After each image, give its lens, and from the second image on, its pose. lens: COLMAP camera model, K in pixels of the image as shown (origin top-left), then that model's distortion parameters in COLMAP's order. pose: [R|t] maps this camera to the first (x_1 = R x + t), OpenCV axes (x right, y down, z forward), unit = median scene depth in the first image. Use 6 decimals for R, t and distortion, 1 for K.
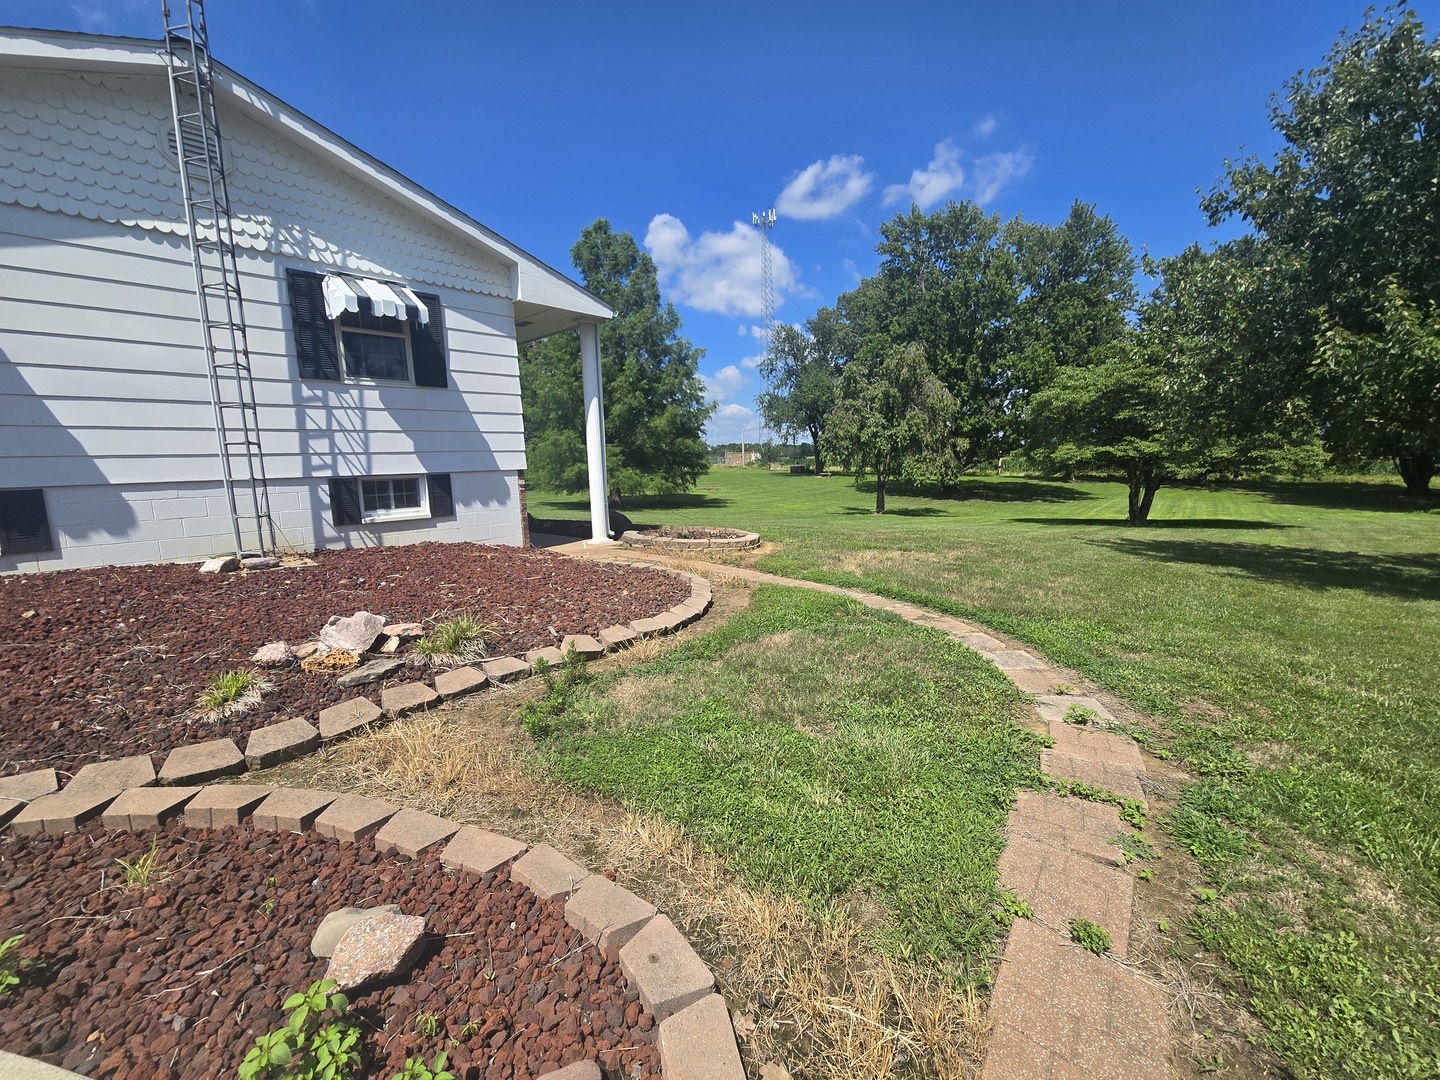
lens RADIAL K [[636.2, 0, 656.9], [0, 636.2, 558.0], [0, 0, 1]] dist [0.001541, 0.000152]
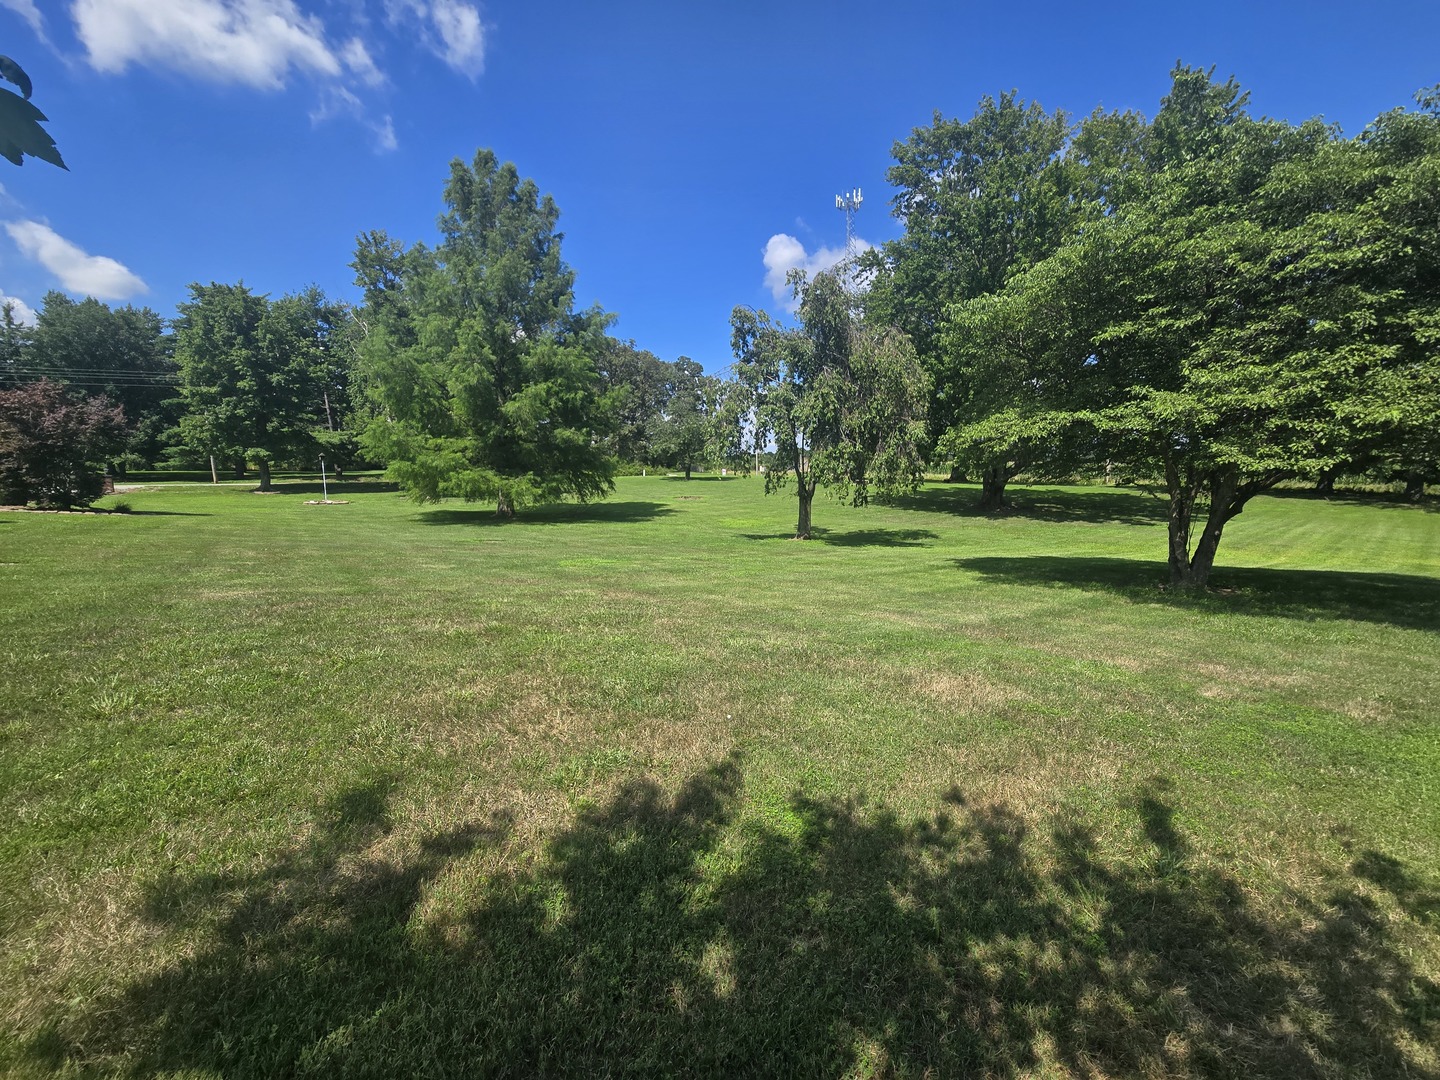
lens RADIAL K [[565.1, 0, 749.2], [0, 565.1, 539.3], [0, 0, 1]] dist [-0.000450, -0.000072]
pose [[0.982325, 0.022835, -0.185783, 0.431259], [-0.028725, 0.999164, -0.029075, -0.056178], [0.184964, 0.033898, 0.982160, 0.456649]]
